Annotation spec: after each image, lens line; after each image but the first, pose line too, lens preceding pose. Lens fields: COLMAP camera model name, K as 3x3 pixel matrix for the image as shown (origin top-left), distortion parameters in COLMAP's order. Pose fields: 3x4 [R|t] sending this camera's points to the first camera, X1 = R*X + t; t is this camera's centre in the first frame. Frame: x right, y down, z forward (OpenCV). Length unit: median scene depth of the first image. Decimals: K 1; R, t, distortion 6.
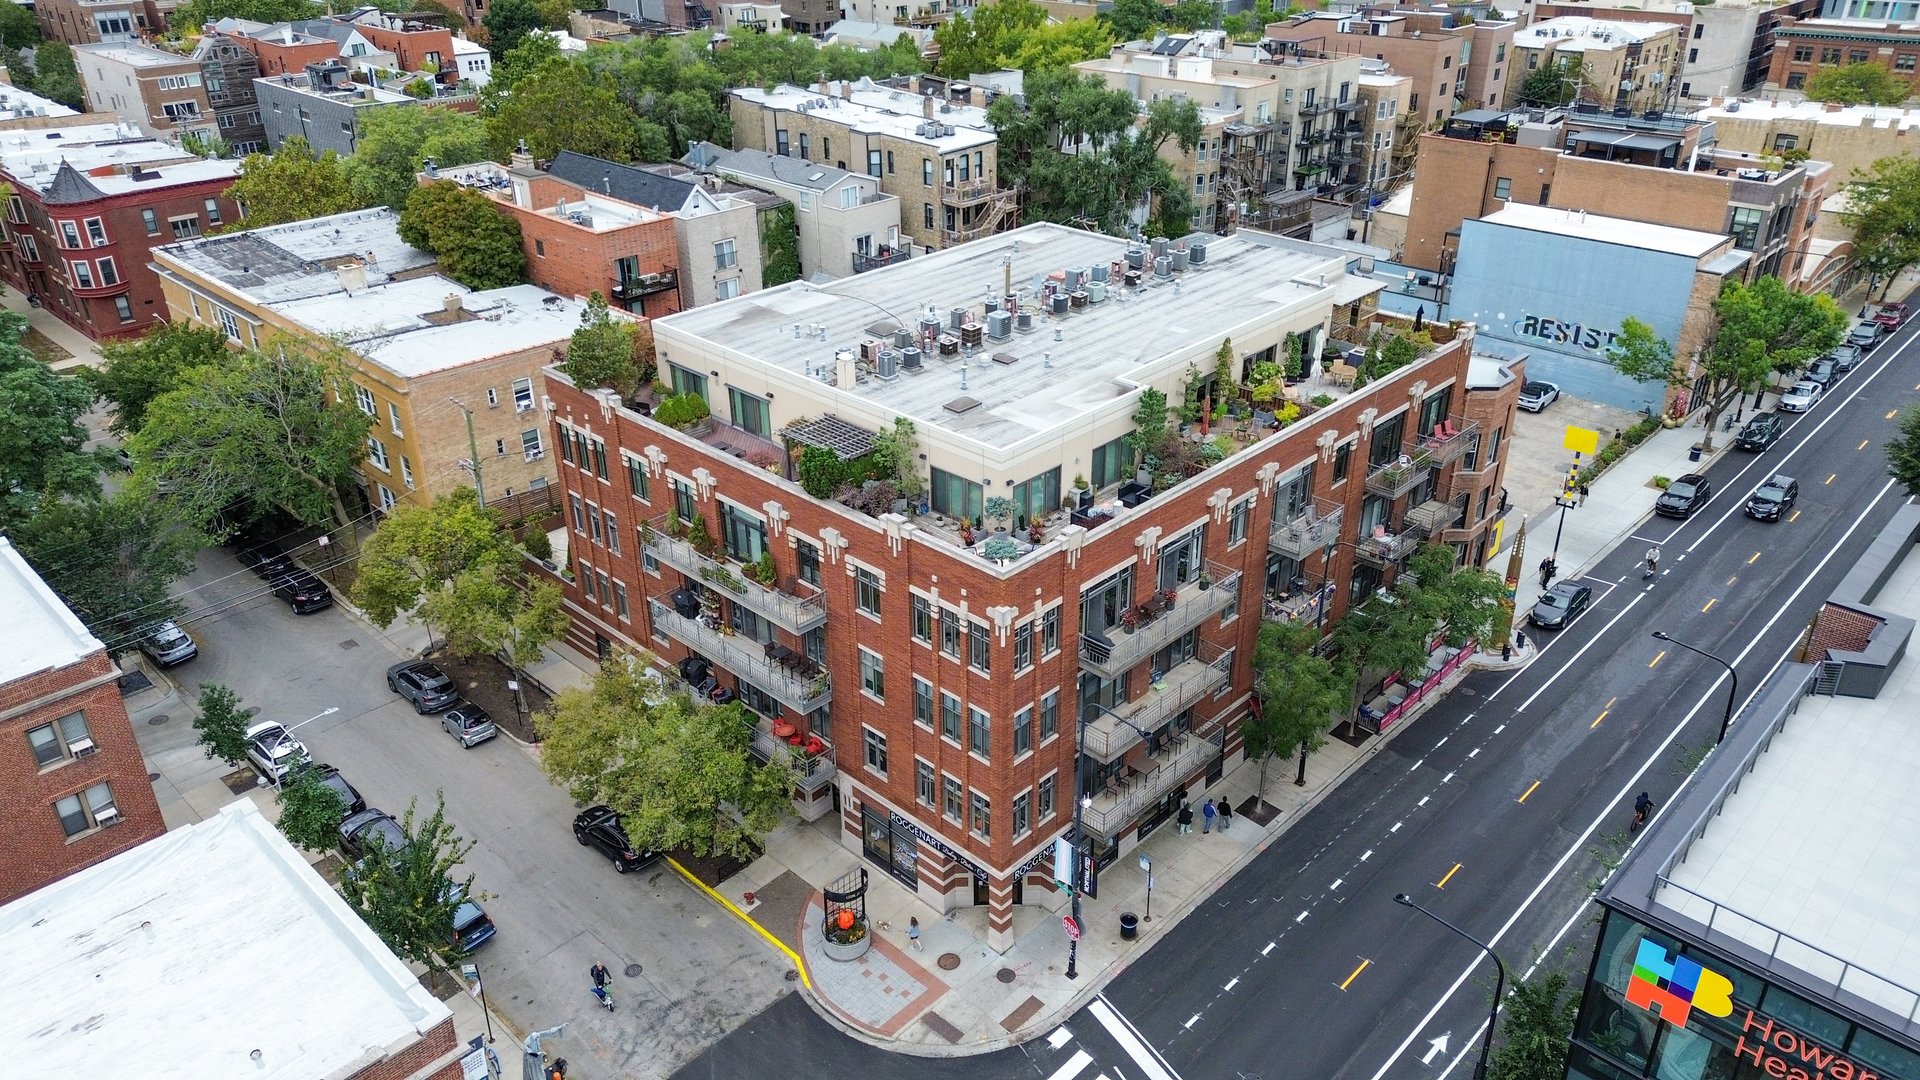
lens RADIAL K [[1360.9, 0, 954.9], [0, 1360.9, 544.2], [0, 0, 1]] dist [0.045113, -0.024245]
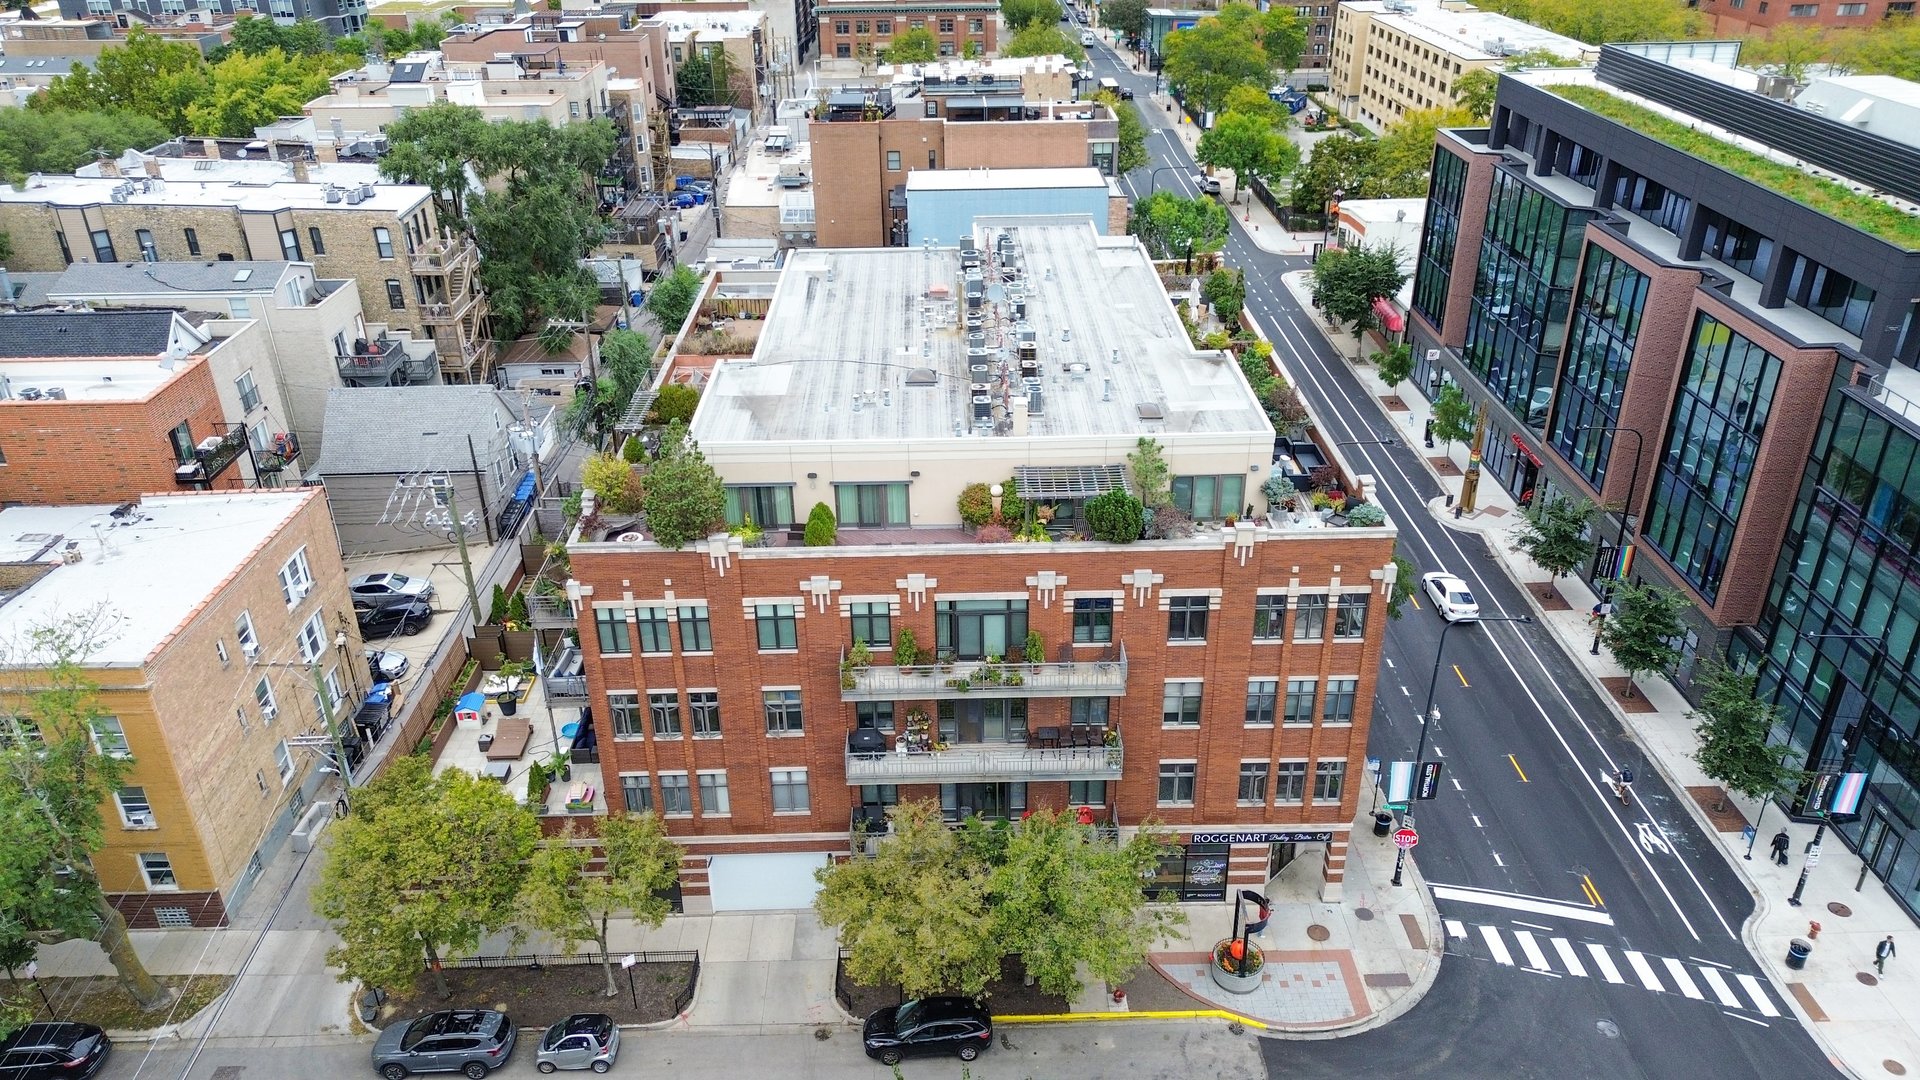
lens RADIAL K [[1360.9, 0, 959.9], [0, 1360.9, 536.2], [0, 0, 1]] dist [0.045113, -0.024245]
pose [[0.708751, -0.326713, 0.625245, -0.689821], [0.332360, 0.936412, 0.112559, -0.164039], [-0.622261, 0.128030, 0.772269, 0.318884]]
